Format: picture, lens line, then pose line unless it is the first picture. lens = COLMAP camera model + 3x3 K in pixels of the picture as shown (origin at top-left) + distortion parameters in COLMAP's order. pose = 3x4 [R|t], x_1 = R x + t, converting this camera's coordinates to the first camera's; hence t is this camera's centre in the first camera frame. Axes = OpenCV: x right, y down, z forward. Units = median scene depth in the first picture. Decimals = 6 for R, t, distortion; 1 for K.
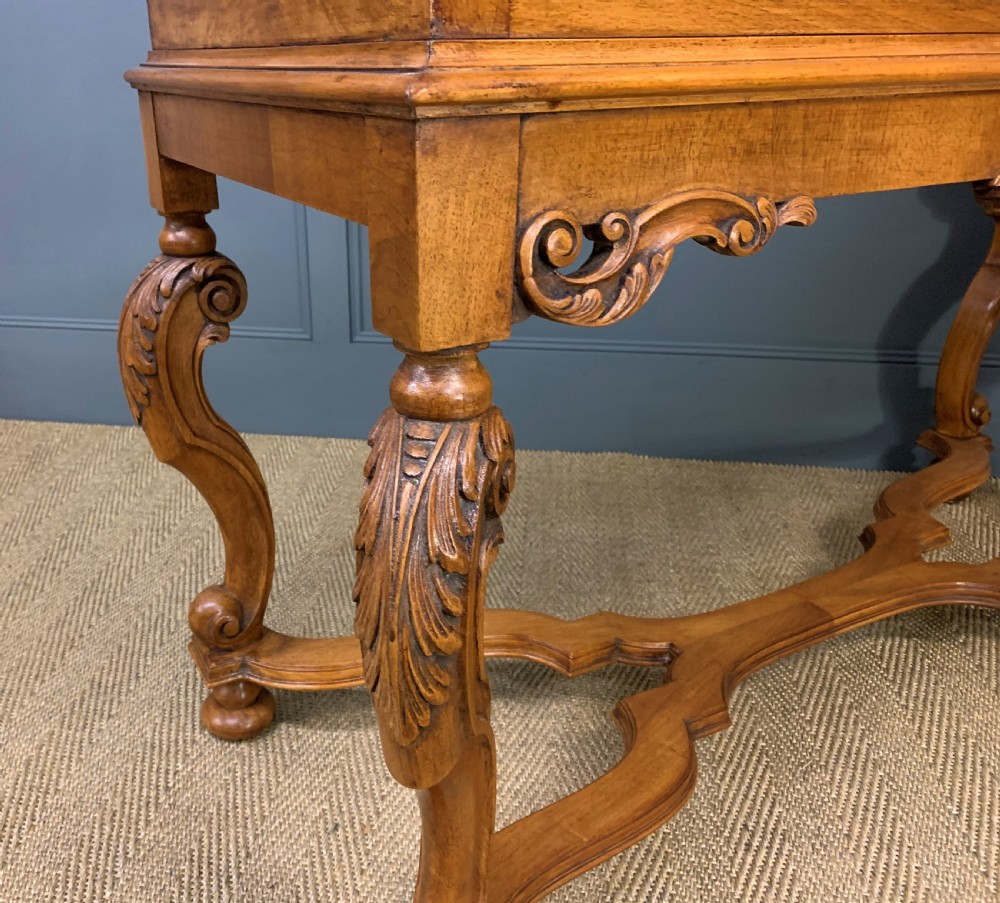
lens RADIAL K [[947.1, 0, 392.8], [0, 947.1, 443.0], [0, 0, 1]] dist [0.022060, 0.000000]
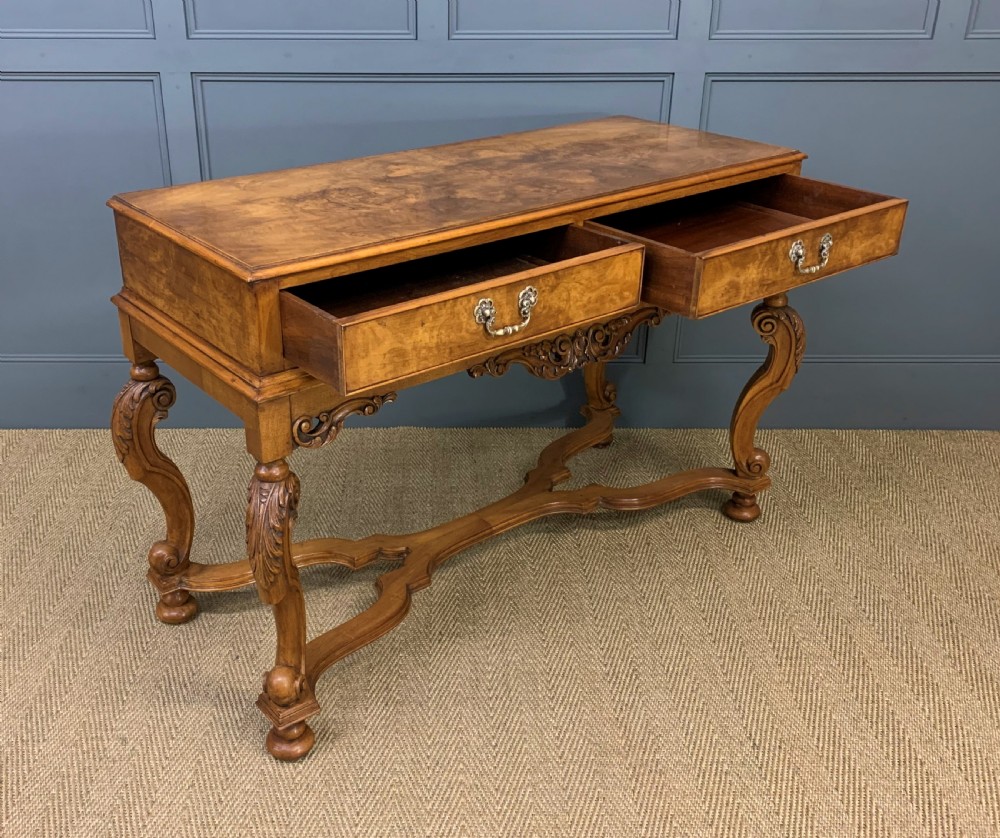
lens RADIAL K [[1040.8, 0, 439.3], [0, 1040.8, 376.5], [0, 0, 1]] dist [0.061584, 0.000000]
pose [[0.982252, -0.063471, 0.176500, 0.005274], [0.059464, 0.997840, 0.027906, -0.249066], [-0.177890, -0.016915, 0.983905, -1.412595]]
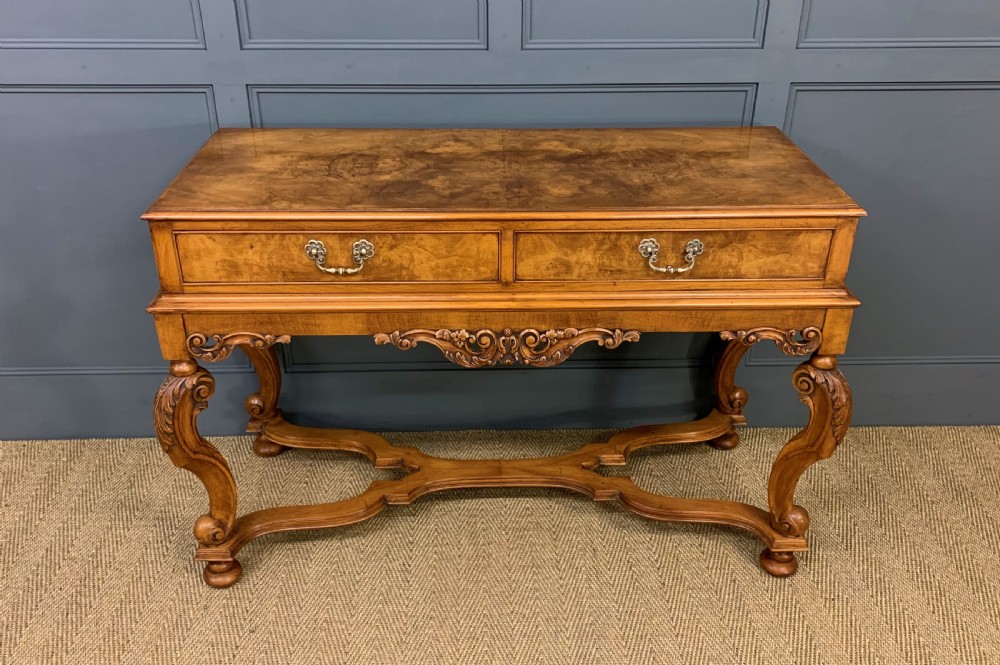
lens RADIAL K [[876.1, 0, 504.8], [0, 876.1, 319.8], [0, 0, 1]] dist [0.064275, -0.071083]
pose [[0.907590, 0.216535, -0.359712, 1.475117], [-0.180885, 0.974819, 0.130418, -0.562808], [0.378894, -0.053299, 0.923904, -1.070940]]
